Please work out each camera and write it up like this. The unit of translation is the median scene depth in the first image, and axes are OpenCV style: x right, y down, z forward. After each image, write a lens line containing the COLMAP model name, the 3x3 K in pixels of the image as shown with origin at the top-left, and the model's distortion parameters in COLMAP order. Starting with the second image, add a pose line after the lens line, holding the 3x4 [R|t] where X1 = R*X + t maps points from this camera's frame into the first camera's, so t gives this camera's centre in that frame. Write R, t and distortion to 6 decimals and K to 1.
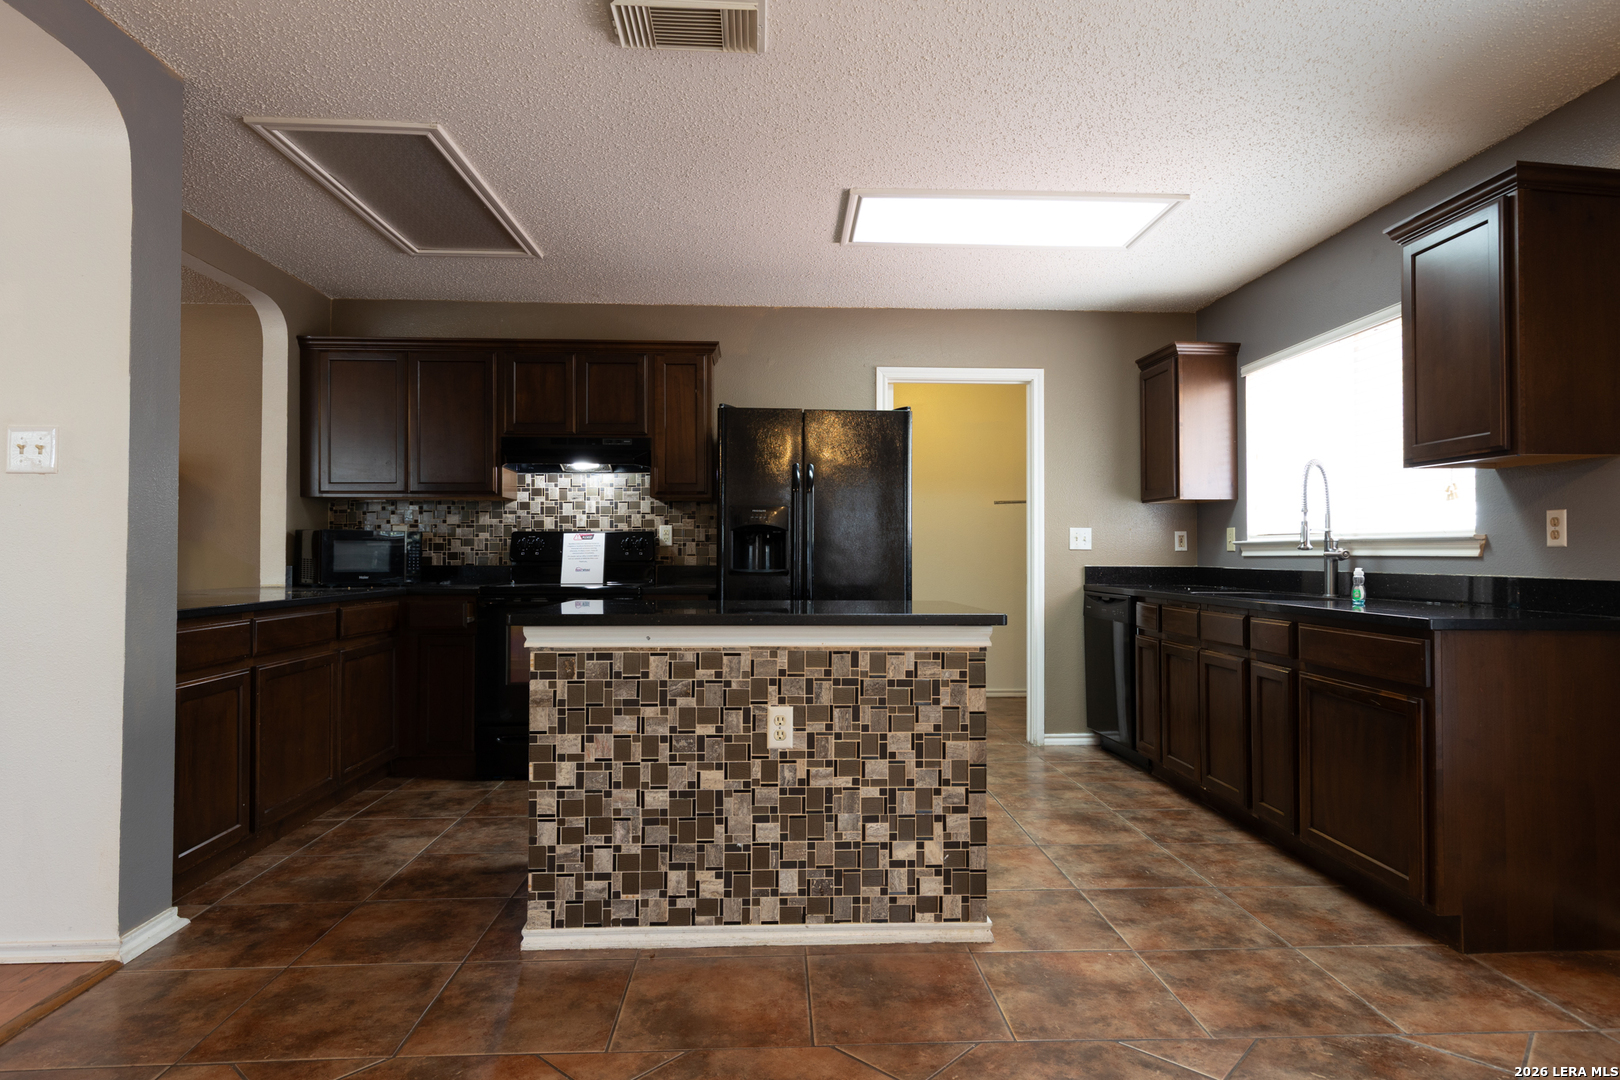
lens RADIAL K [[911.7, 0, 818.0], [0, 911.7, 539.4], [0, 0, 1]] dist [0.008487, -0.001562]
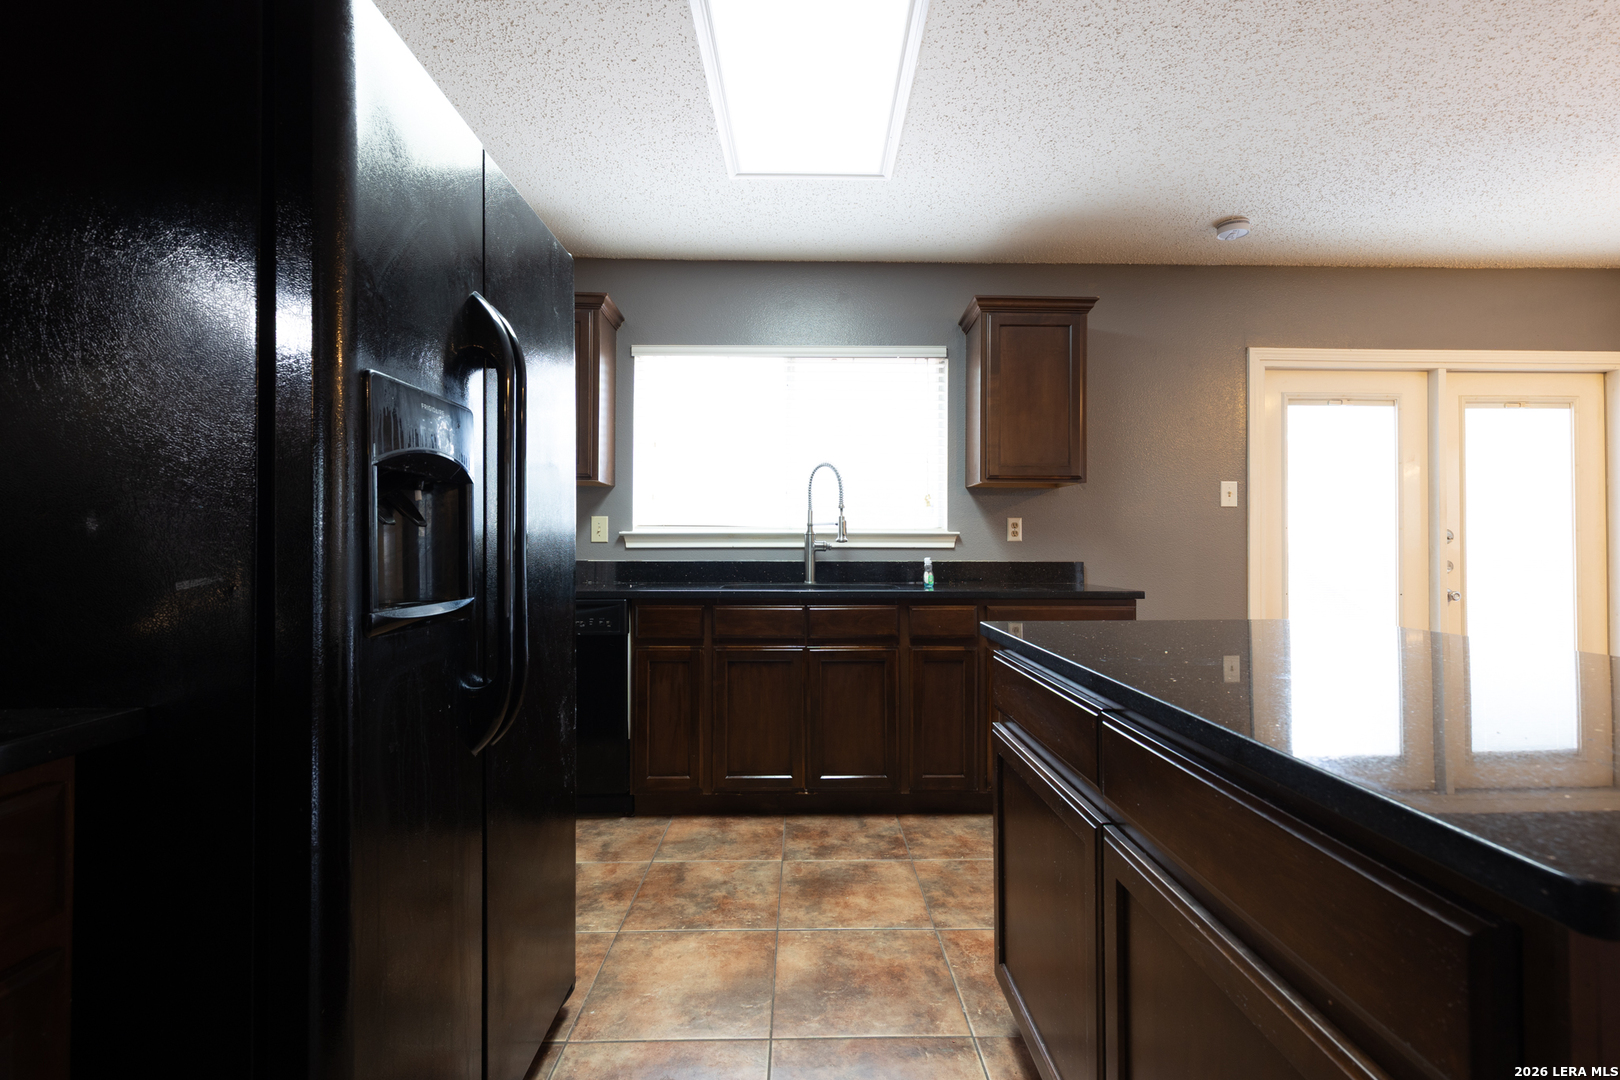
lens RADIAL K [[724.6, 0, 816.3], [0, 724.6, 534.5], [0, 0, 1]] dist [0.005362, -0.000964]
pose [[0.035073, 0.010295, 0.999332, -0.499065], [-0.018112, 0.999789, -0.009664, 0.016218], [-0.999221, -0.017761, 0.035252, 1.448531]]
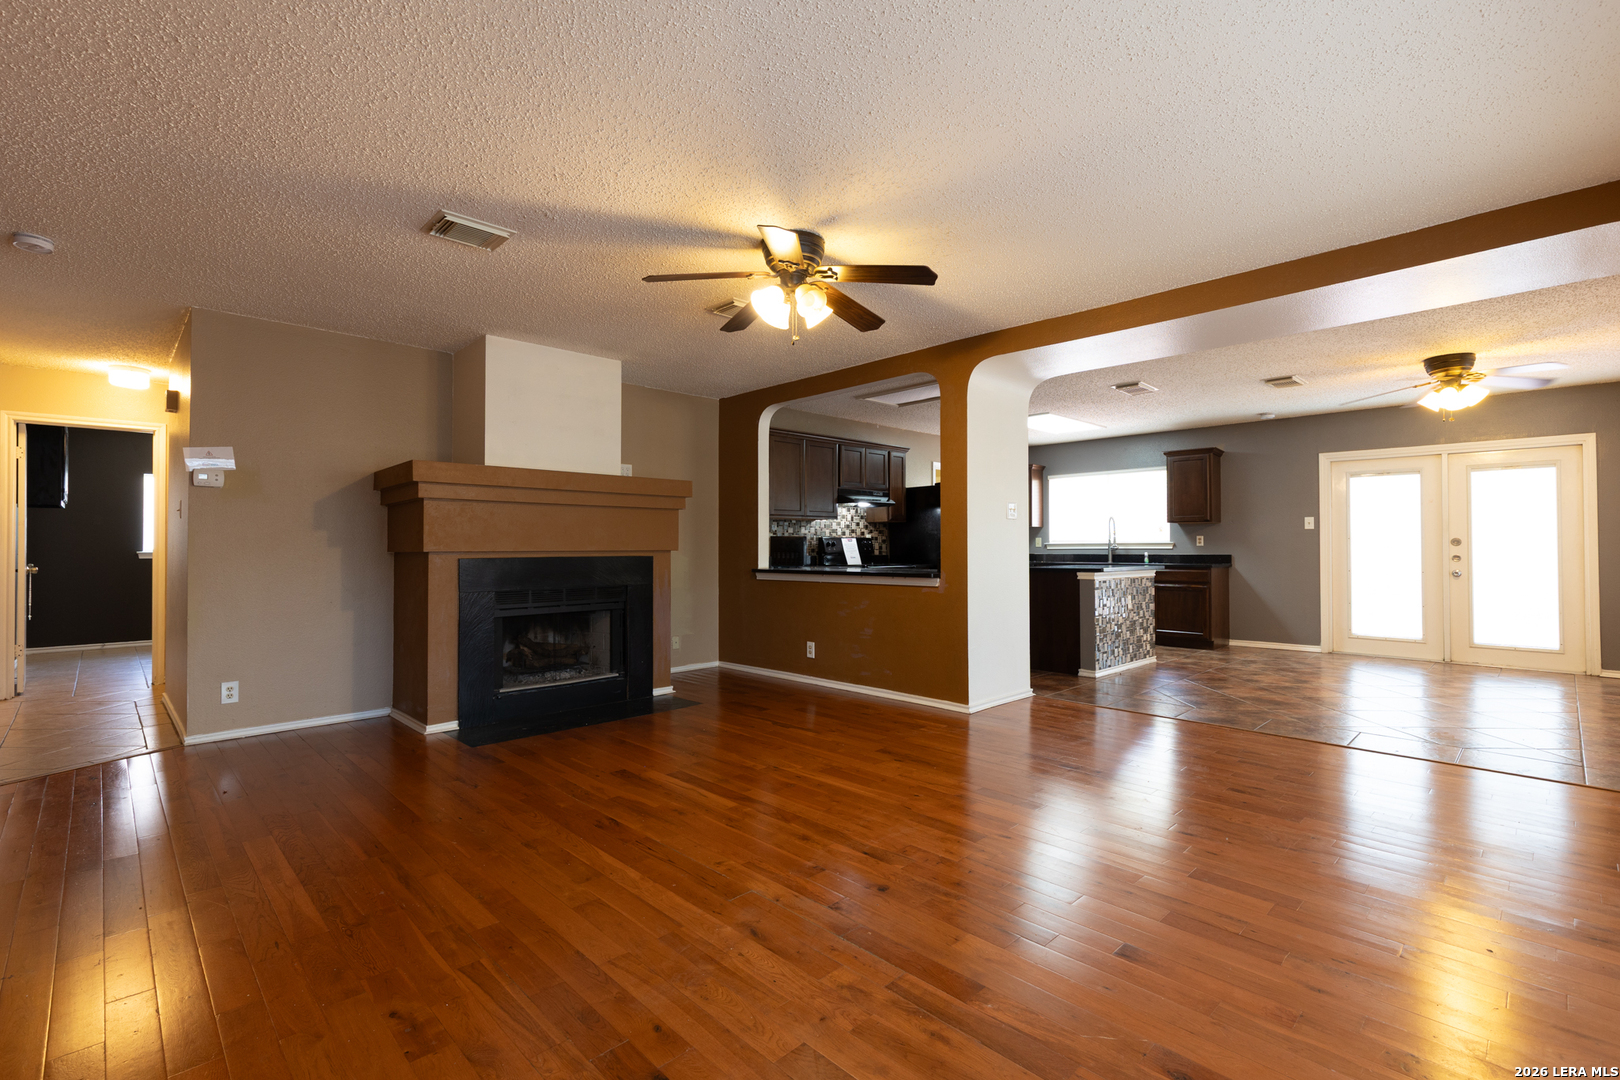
lens RADIAL K [[728.9, 0, 815.7], [0, 728.9, 540.3], [0, 0, 1]] dist [0.008163, -0.001047]
pose [[0.749667, 0.004423, 0.661801, -2.576686], [-0.007066, 0.999974, 0.001321, -0.008617], [-0.661778, -0.005667, 0.749679, -0.204677]]
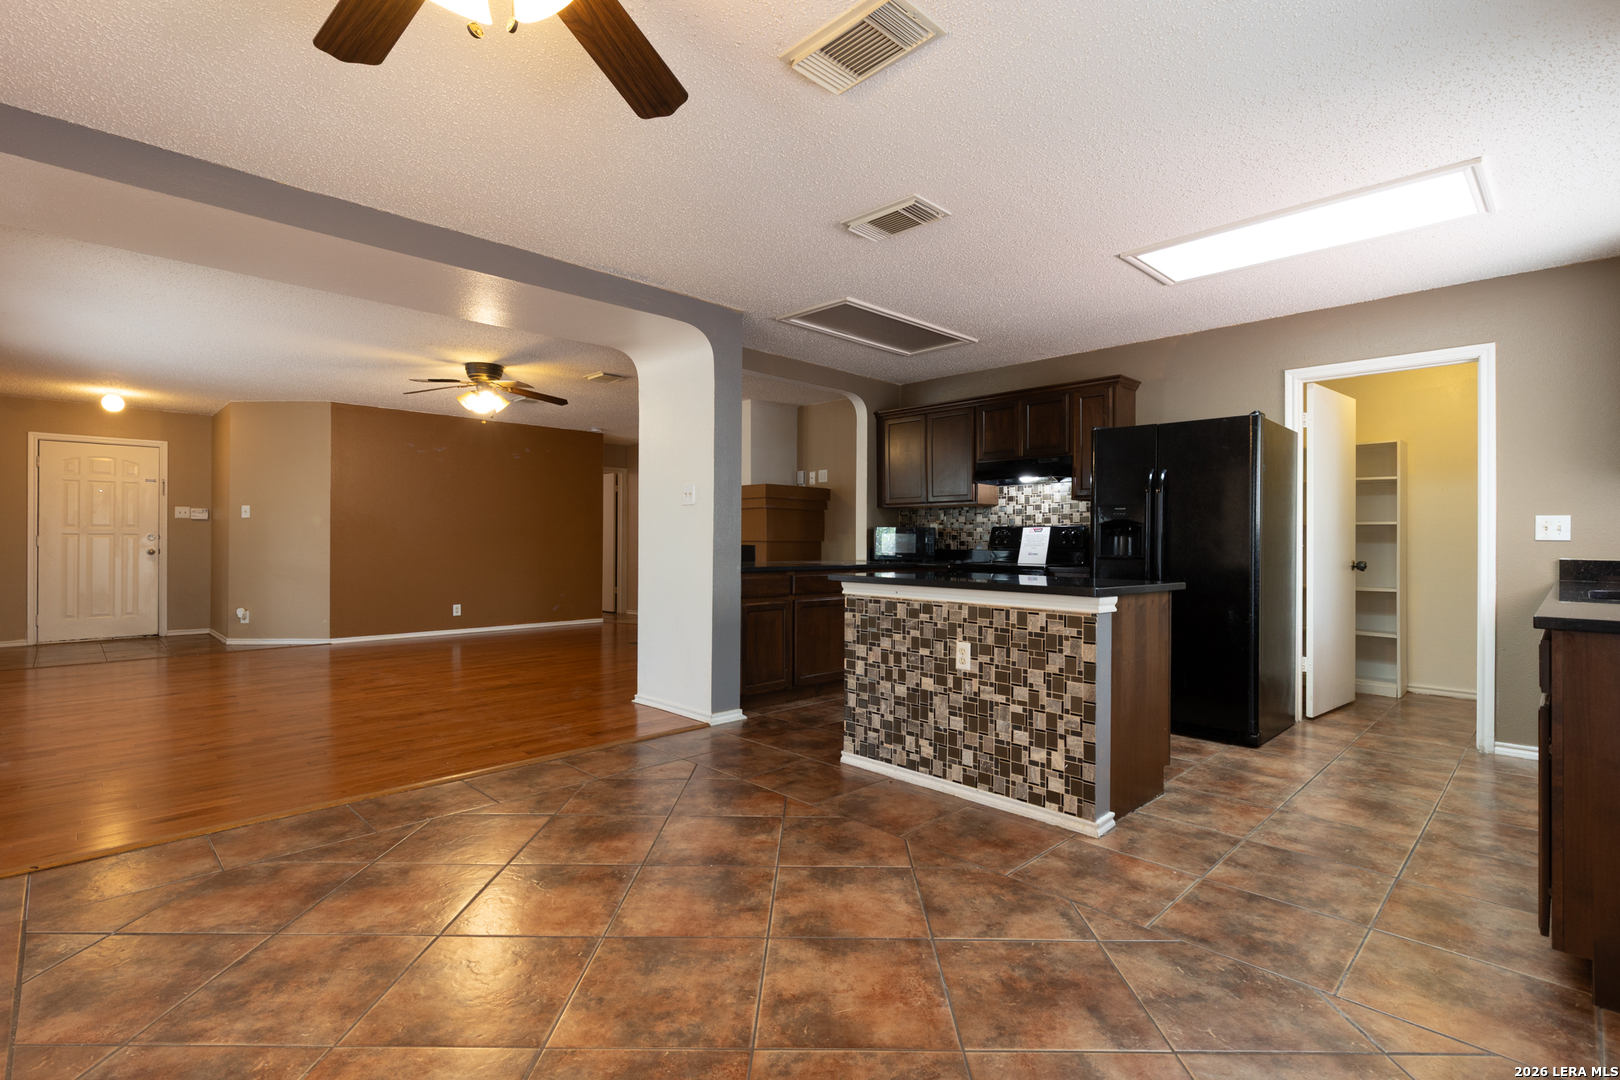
lens RADIAL K [[756.7, 0, 816.2], [0, 756.7, 540.3], [0, 0, 1]] dist [-0.002955, 0.000559]
pose [[0.666365, 0.002786, -0.745621, 0.728682], [0.005658, 0.999945, 0.008793, 0.001070], [0.745605, -0.010078, 0.666312, -0.020271]]
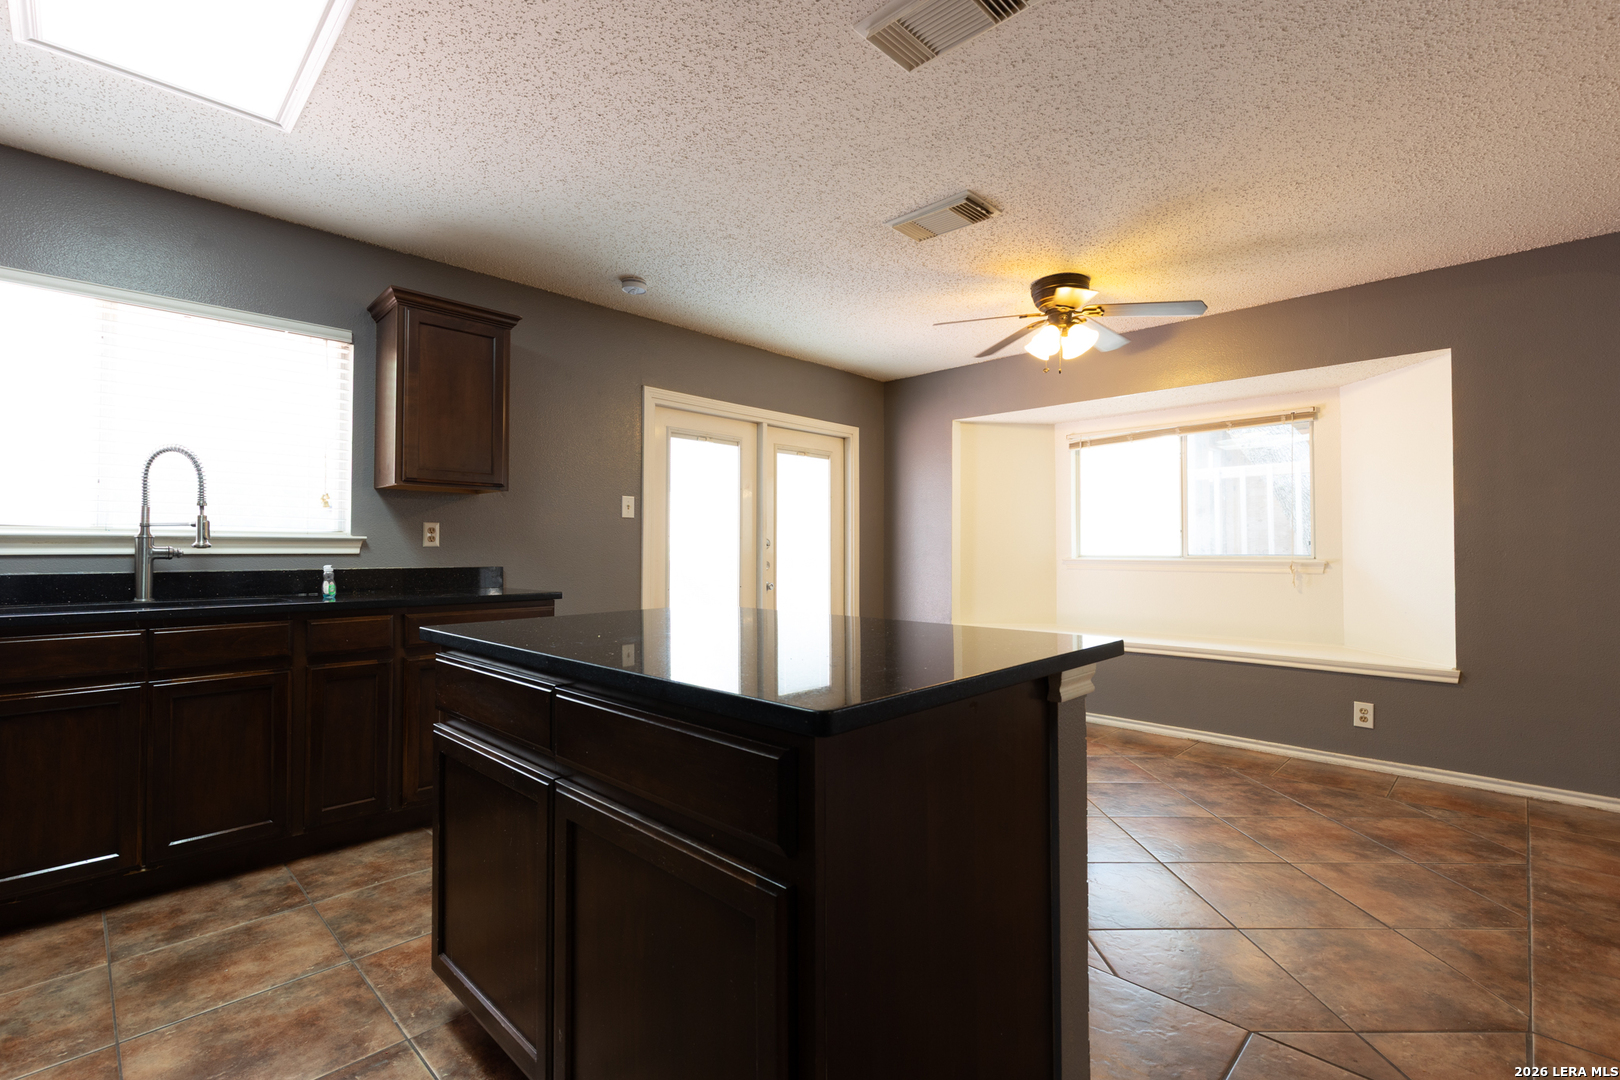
lens RADIAL K [[724.6, 0, 816.3], [0, 724.6, 534.5], [0, 0, 1]] dist [0.005362, -0.000964]
pose [[-0.680943, 0.012422, 0.732231, -0.573643], [-0.014236, 0.999443, -0.030193, 0.016724], [-0.732198, -0.030984, -0.680386, 1.512184]]
